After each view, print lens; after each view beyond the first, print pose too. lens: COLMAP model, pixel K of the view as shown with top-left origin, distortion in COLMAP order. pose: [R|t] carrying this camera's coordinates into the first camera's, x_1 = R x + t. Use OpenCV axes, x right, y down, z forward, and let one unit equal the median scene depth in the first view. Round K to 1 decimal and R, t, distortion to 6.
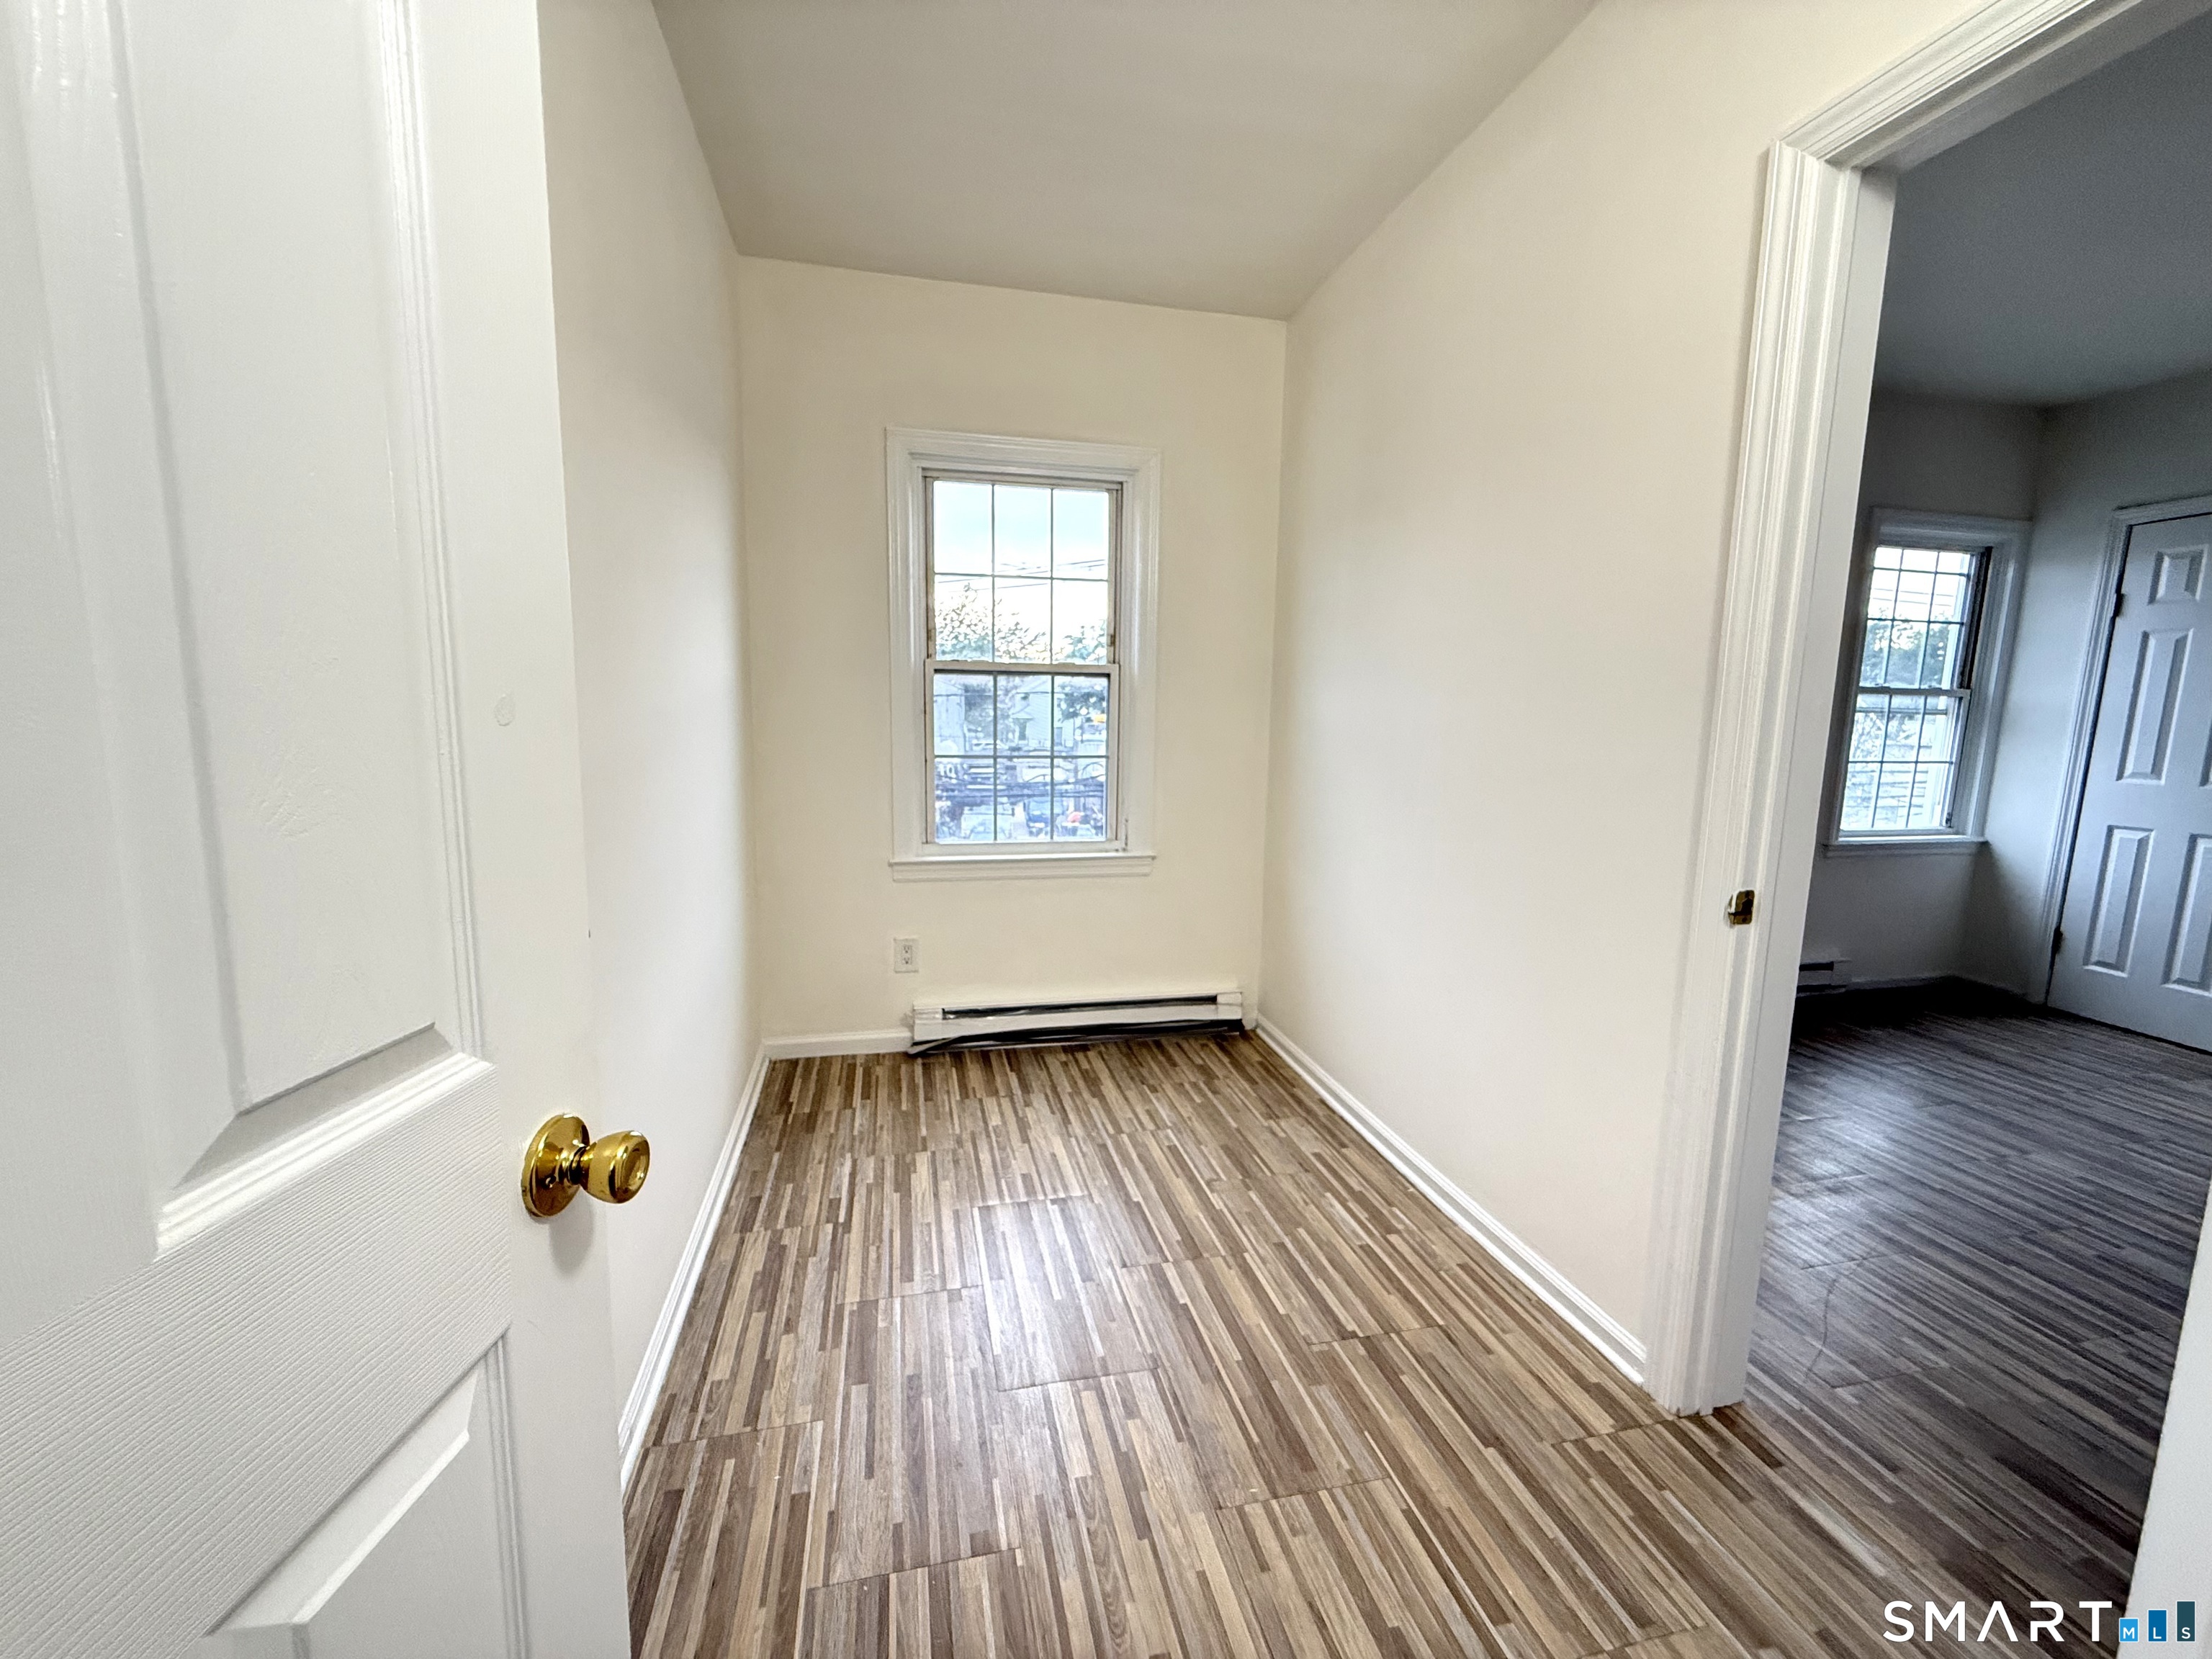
lens RADIAL K [[886.7, 0, 1095.3], [0, 886.7, 817.9], [0, 0, 1]] dist [-0.001148, -0.000086]
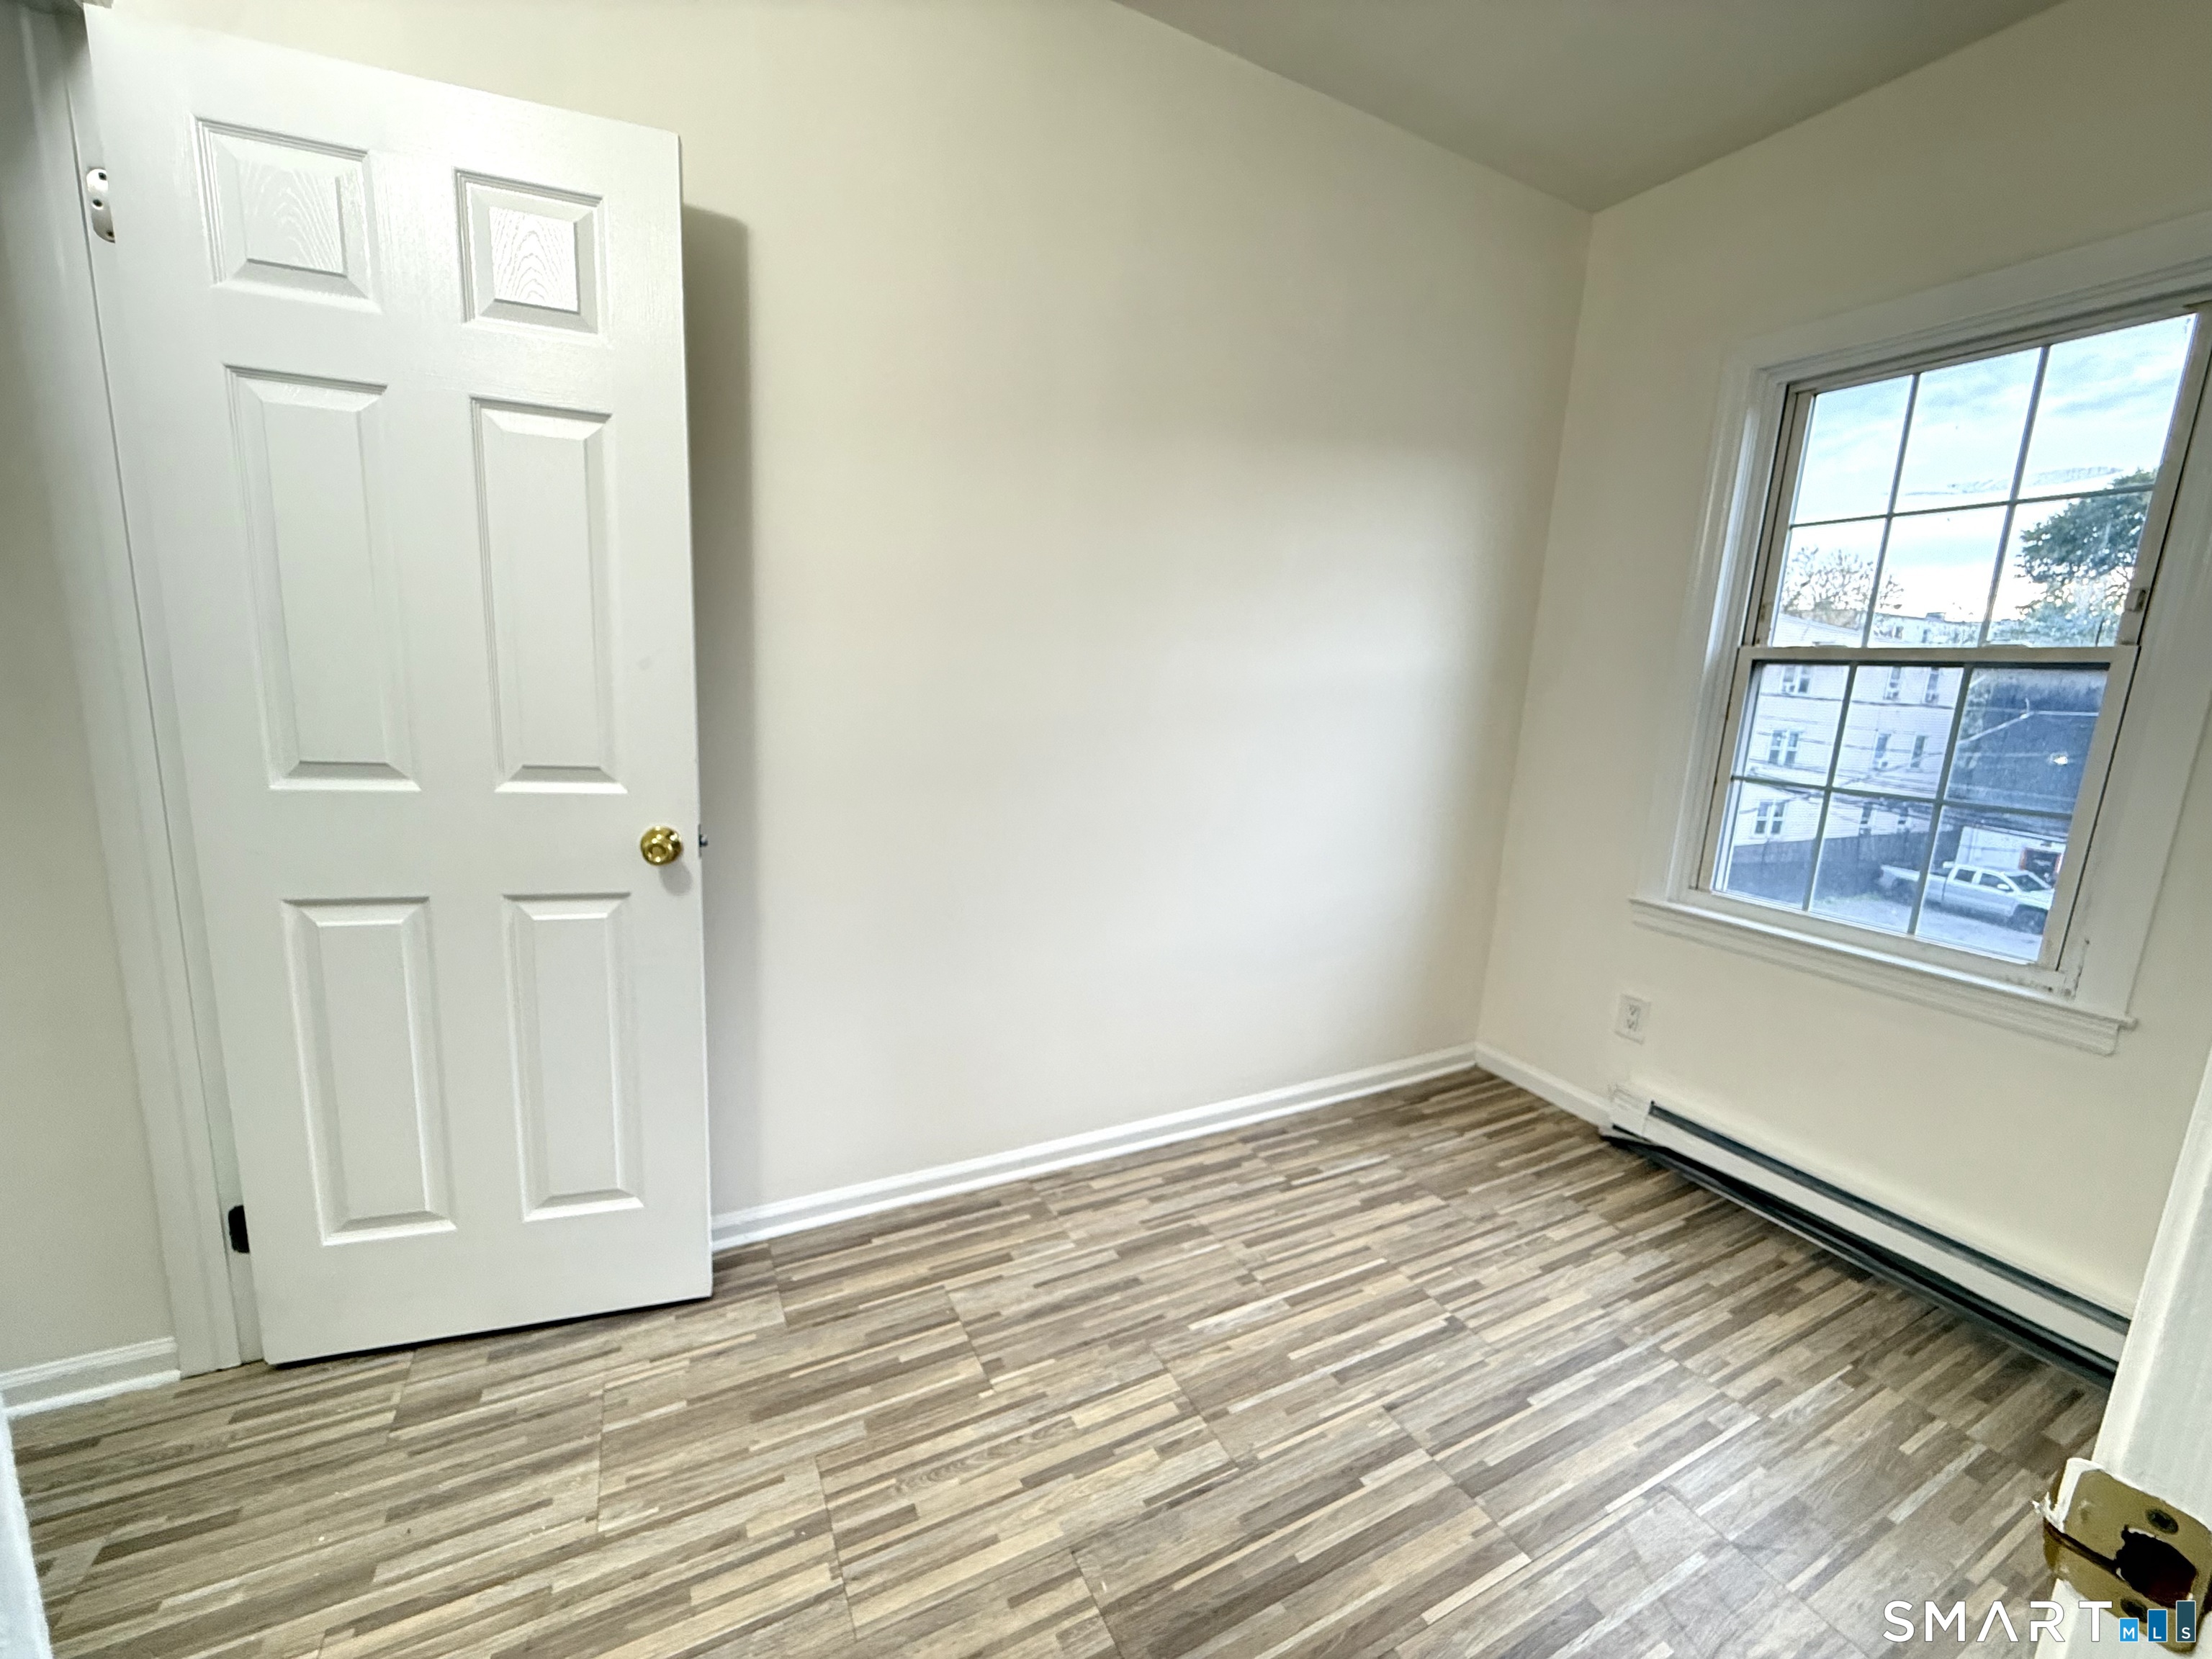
lens RADIAL K [[886.7, 0, 1101.3], [0, 886.7, 828.6], [0, 0, 1]] dist [-0.001148, -0.000086]
pose [[0.249448, 0.167482, -0.953795, 0.588933], [-0.162523, 0.978201, 0.129262, -0.055492], [0.954653, 0.122770, 0.271230, 0.445196]]
